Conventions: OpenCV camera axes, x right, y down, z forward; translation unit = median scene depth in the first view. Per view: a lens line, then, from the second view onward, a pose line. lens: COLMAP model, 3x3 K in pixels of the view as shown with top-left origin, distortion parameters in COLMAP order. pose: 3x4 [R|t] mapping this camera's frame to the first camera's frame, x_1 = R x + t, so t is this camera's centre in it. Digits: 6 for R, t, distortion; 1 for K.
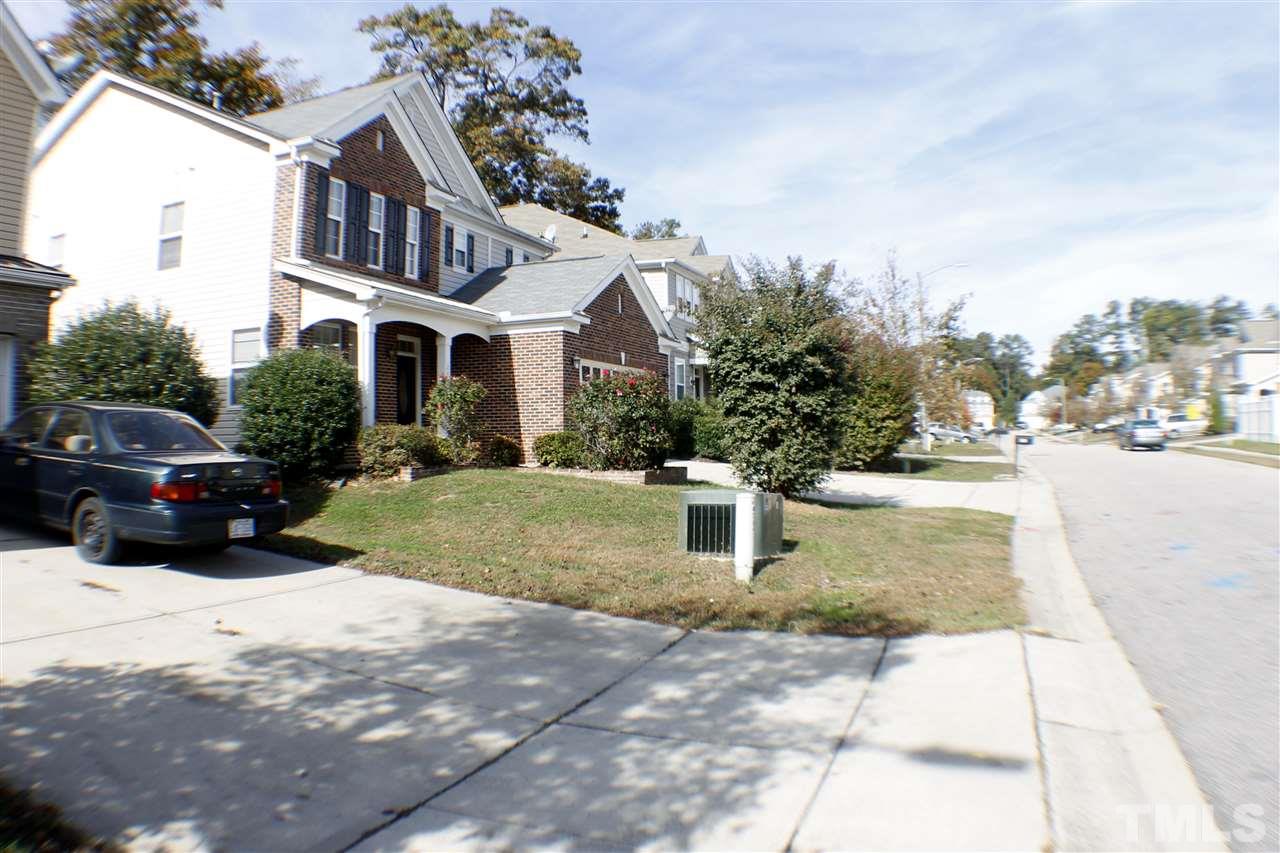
lens RADIAL K [[973.7, 0, 640.0], [0, 973.7, 426.5], [0, 0, 1]] dist [-0.367681, 0.098905]
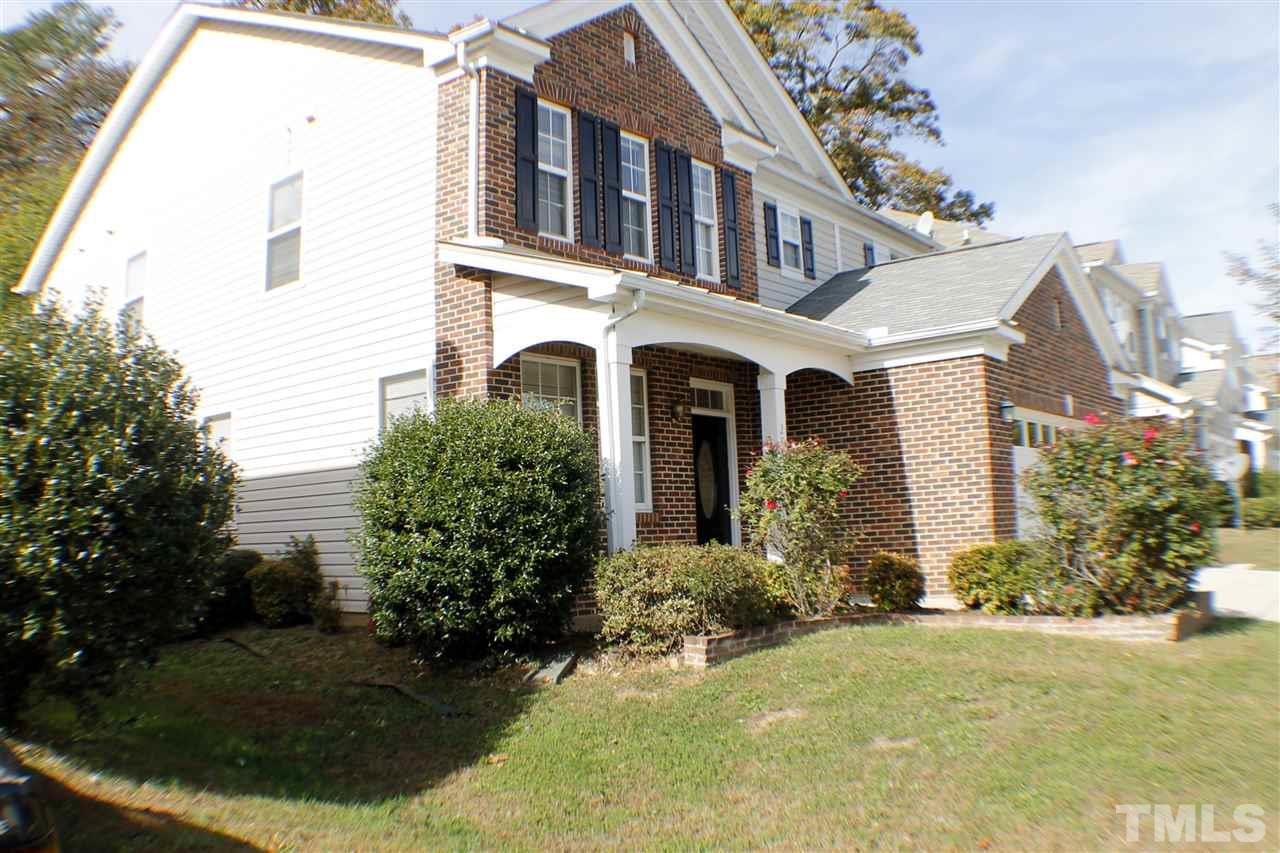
lens RADIAL K [[1113.0, 0, 638.9], [0, 1113.0, 449.9], [0, 0, 1]] dist [-0.337602, 0.012551]
pose [[0.944113, -0.051002, -0.325651, -0.070592], [0.032051, 0.997480, -0.063301, -0.012419], [0.328059, 0.049326, 0.943369, 0.369205]]
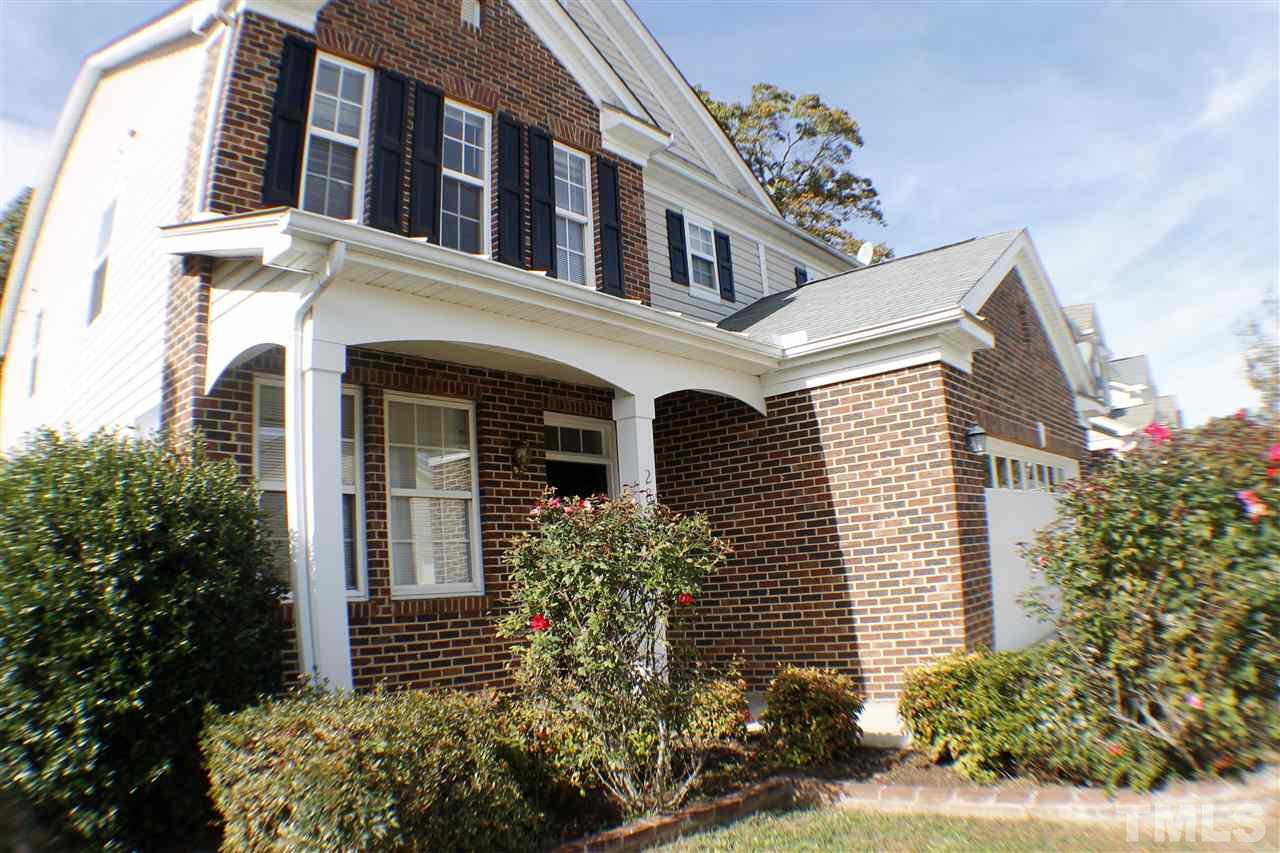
lens RADIAL K [[877.6, 0, 637.8], [0, 877.6, 439.0], [0, 0, 1]] dist [-0.367040, 0.127952]
pose [[0.935630, -0.098365, -0.339000, -0.085241], [0.056030, 0.989598, -0.132502, -0.030771], [0.348507, 0.104979, 0.931409, 0.663982]]
